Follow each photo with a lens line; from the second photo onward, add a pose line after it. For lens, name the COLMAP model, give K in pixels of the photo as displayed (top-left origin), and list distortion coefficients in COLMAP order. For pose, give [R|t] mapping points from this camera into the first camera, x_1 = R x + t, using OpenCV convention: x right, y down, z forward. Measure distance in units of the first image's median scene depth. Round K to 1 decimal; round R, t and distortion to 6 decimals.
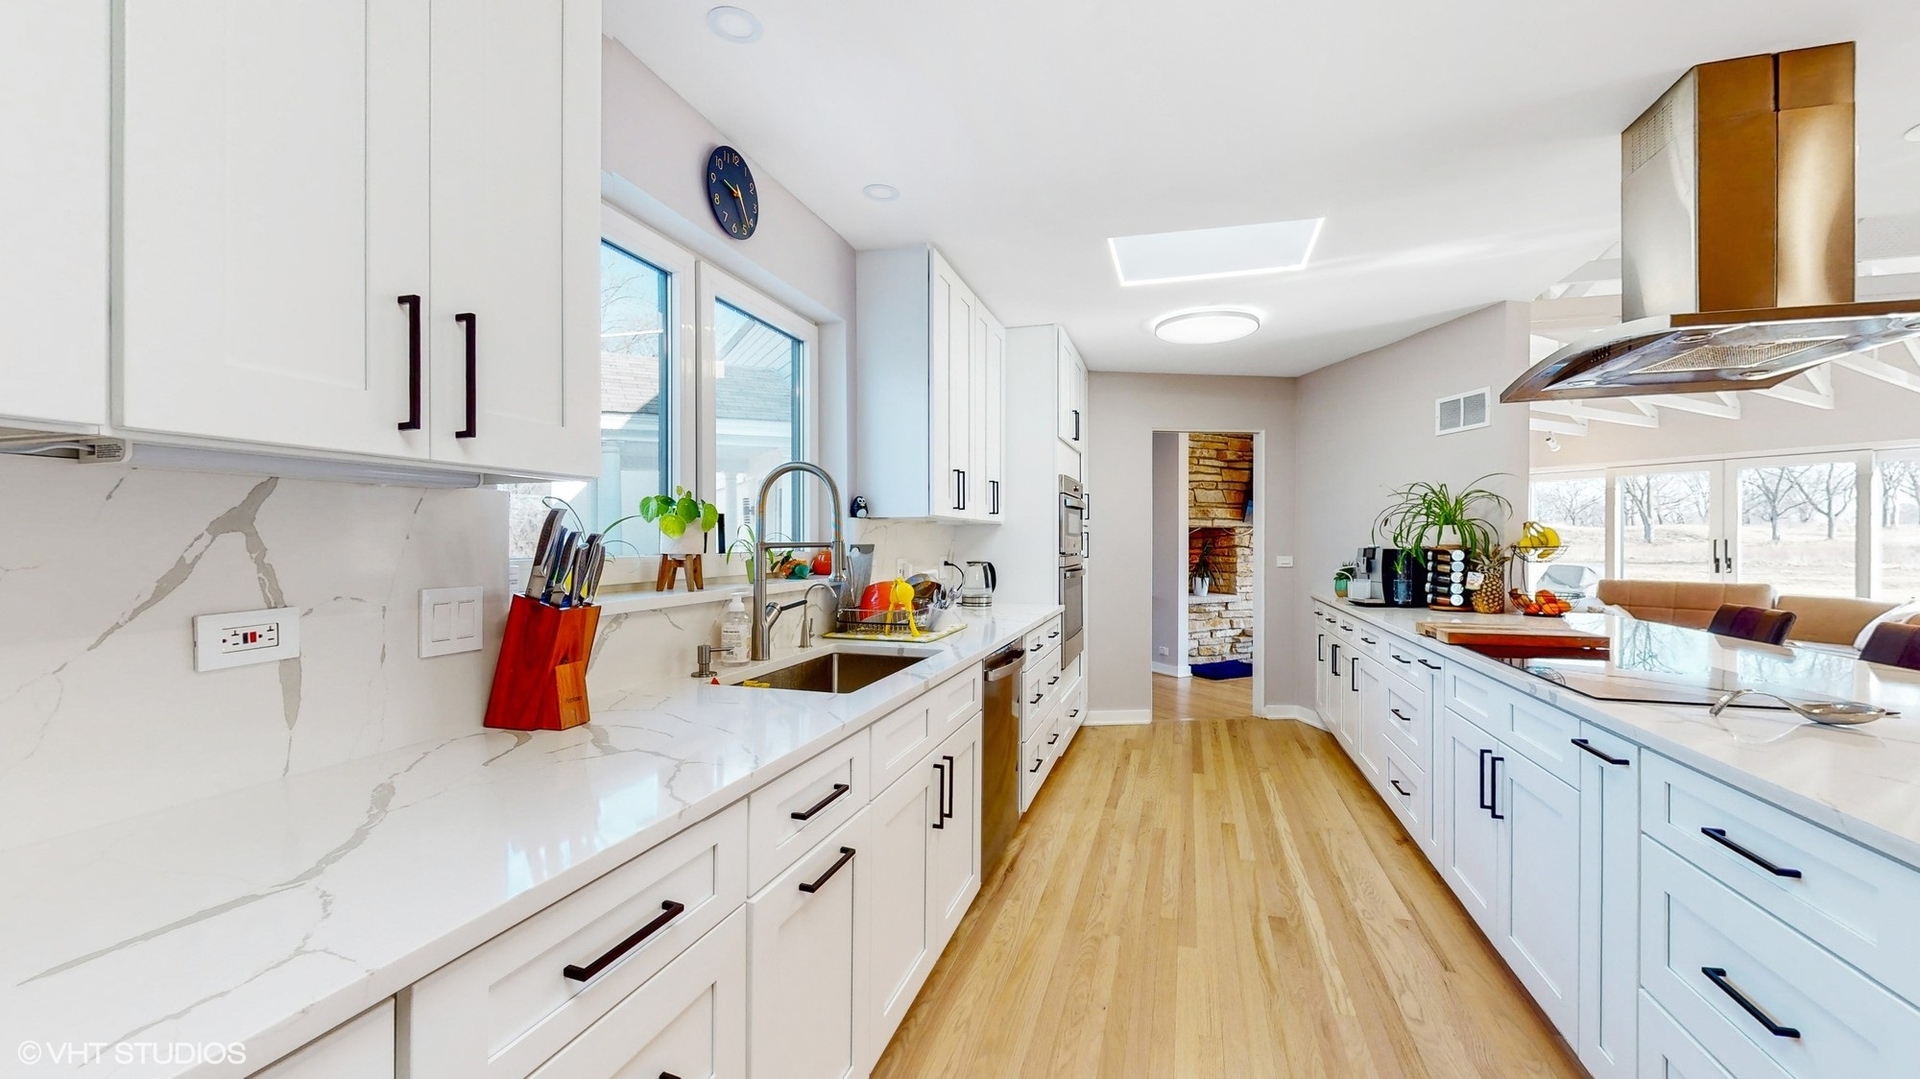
lens RADIAL K [[763.4, 0, 952.3], [0, 763.4, 542.9], [0, 0, 1]] dist [-0.000650, -0.000312]
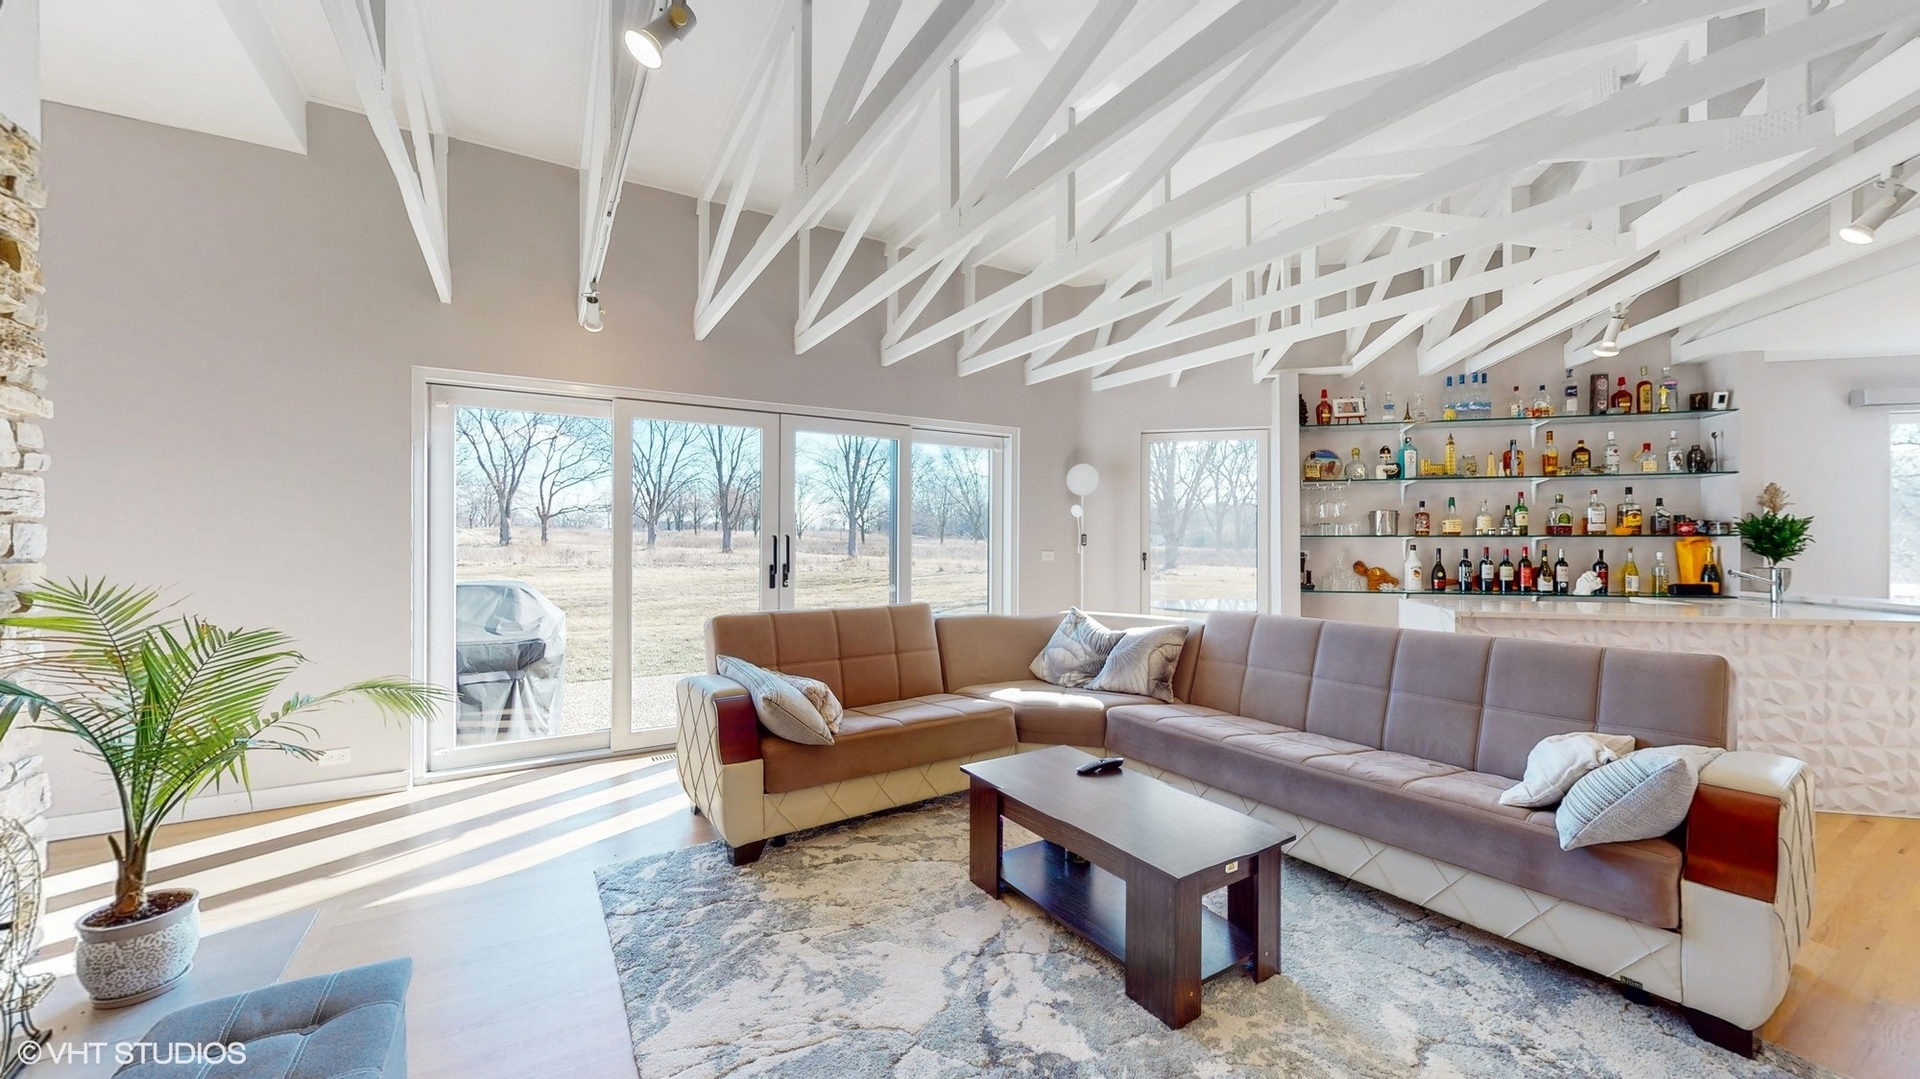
lens RADIAL K [[707.3, 0, 958.5], [0, 707.3, 541.4], [0, 0, 1]] dist [0.006674, -0.000009]
pose [[-0.046108, 0.000865, 0.998936, 0.379971], [0.001714, 0.999998, -0.000786, 0.000967], [-0.998935, 0.001676, -0.046109, 0.842573]]
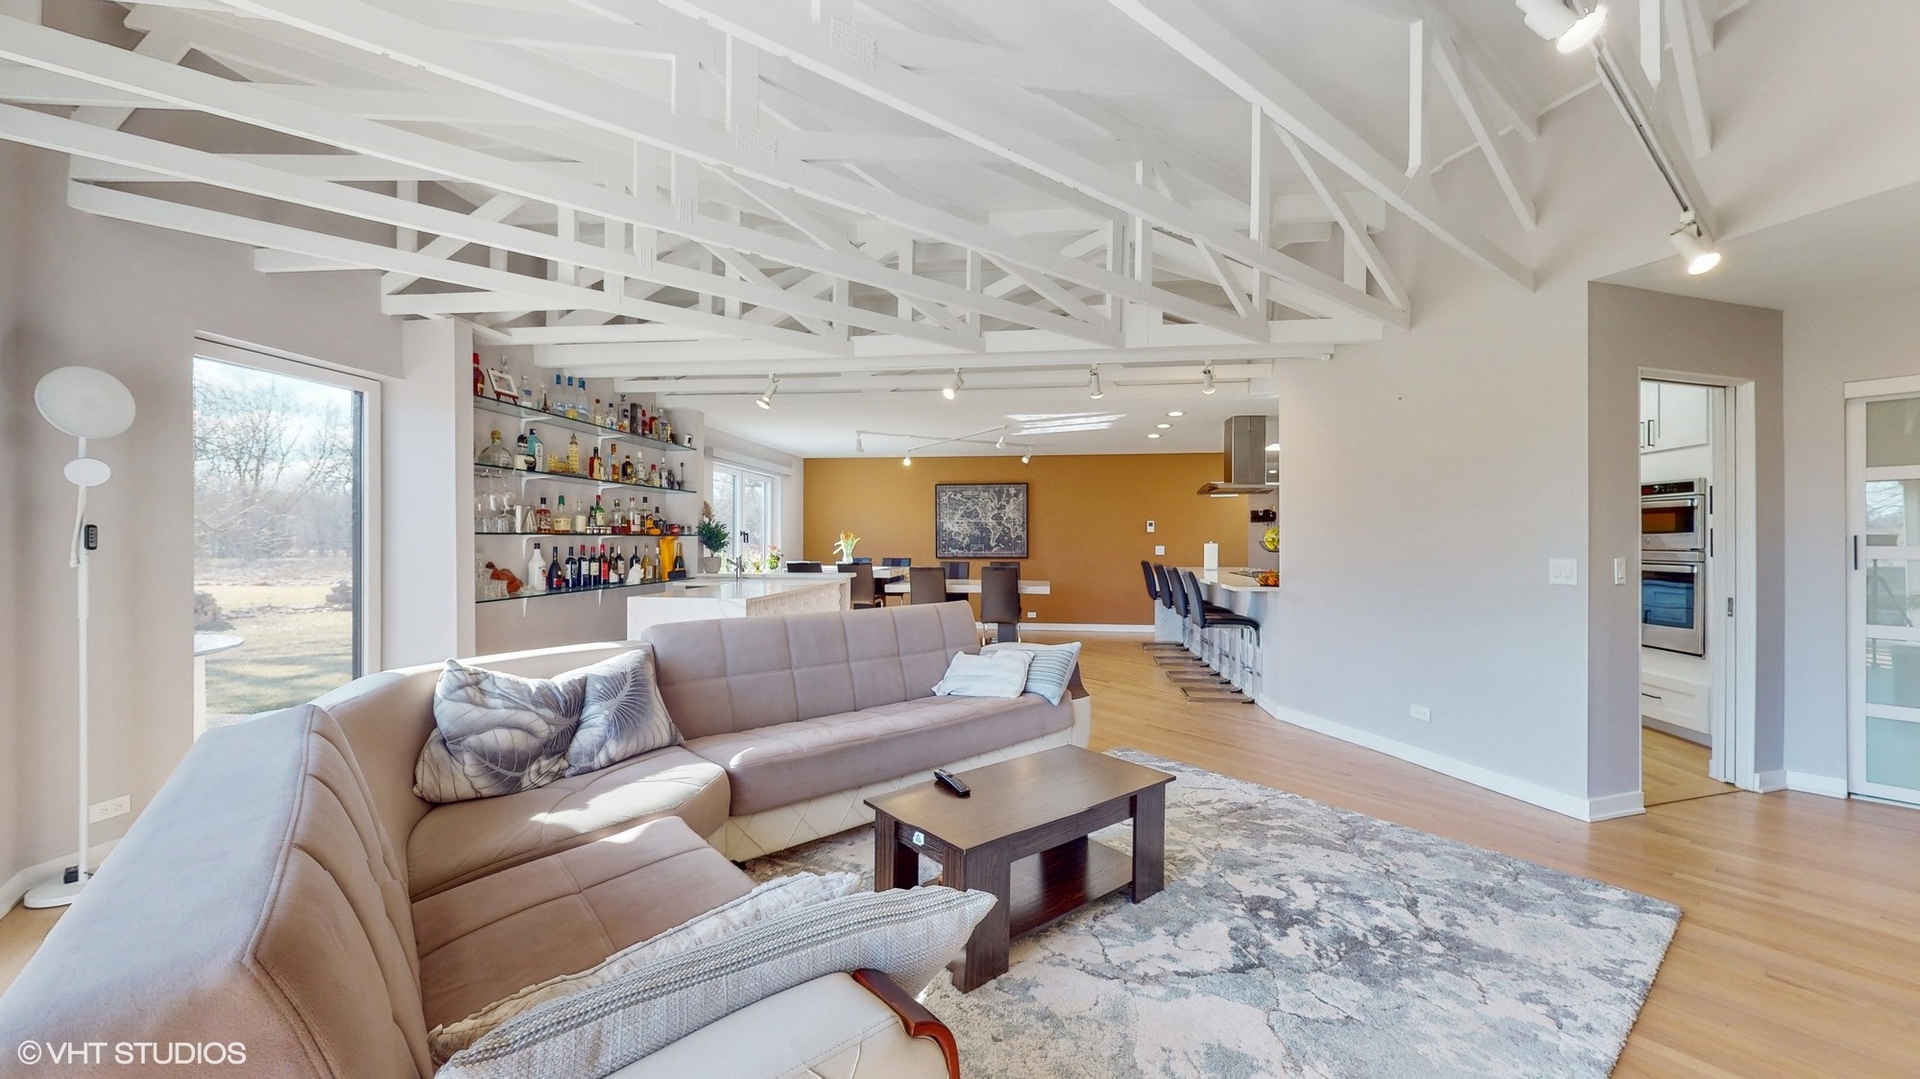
lens RADIAL K [[707.3, 0, 958.5], [0, 707.3, 541.4], [0, 0, 1]] dist [0.006674, -0.000009]
pose [[-0.987417, -0.000953, -0.158138, 0.752522], [-0.002030, 0.999976, 0.006650, -0.002001], [0.158128, 0.006887, -0.987395, 1.067753]]
